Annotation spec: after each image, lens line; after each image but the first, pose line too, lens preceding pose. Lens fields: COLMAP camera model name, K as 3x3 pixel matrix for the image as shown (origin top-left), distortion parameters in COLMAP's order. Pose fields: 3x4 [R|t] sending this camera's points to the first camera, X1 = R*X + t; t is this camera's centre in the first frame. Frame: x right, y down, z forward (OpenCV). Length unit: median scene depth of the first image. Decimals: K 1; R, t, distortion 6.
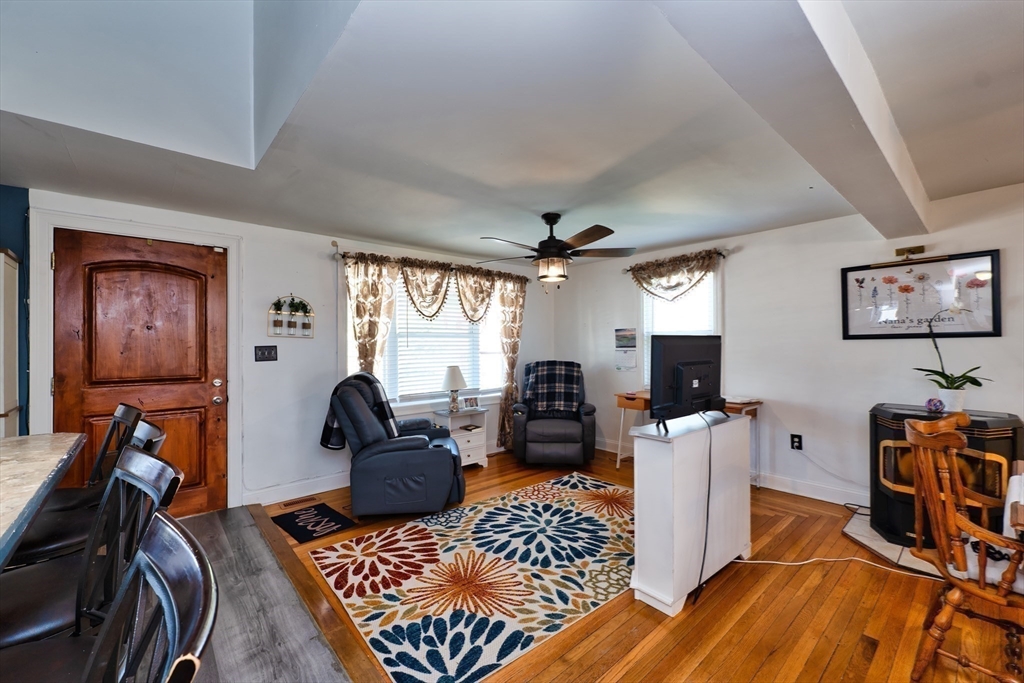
lens RADIAL K [[420.6, 0, 512.0], [0, 420.6, 341.5], [0, 0, 1]] dist [-0.000739, -0.000135]
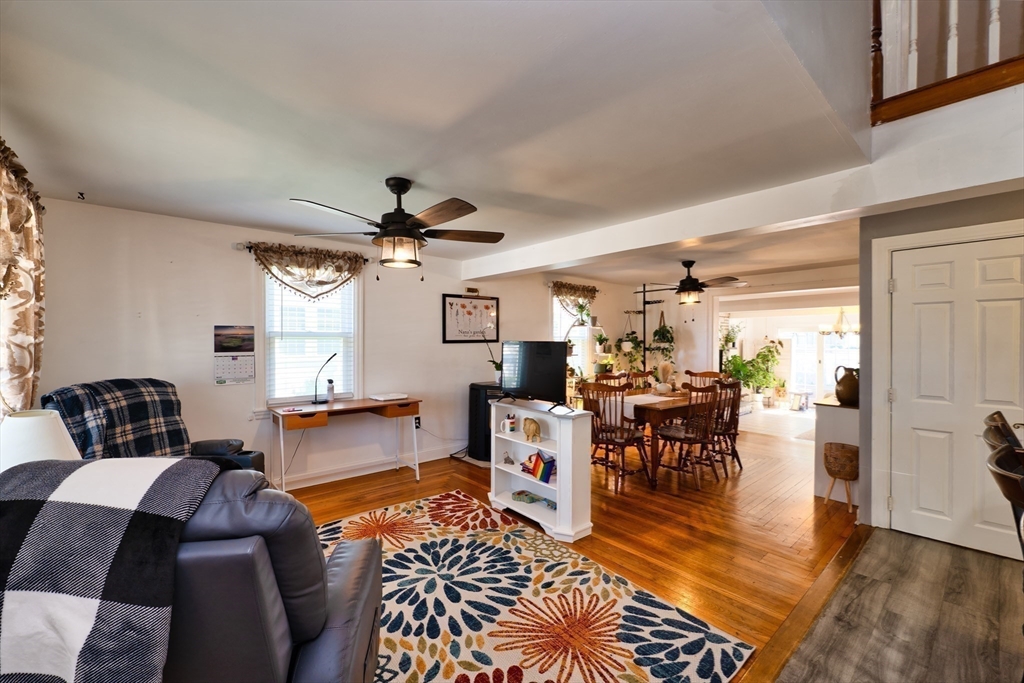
lens RADIAL K [[420.6, 0, 512.0], [0, 420.6, 341.5], [0, 0, 1]] dist [-0.000739, -0.000135]
pose [[0.003074, 0.005773, 0.999979, -0.790602], [-0.007297, 0.999957, -0.005750, -0.004635], [-0.999969, -0.007279, 0.003116, 0.923209]]
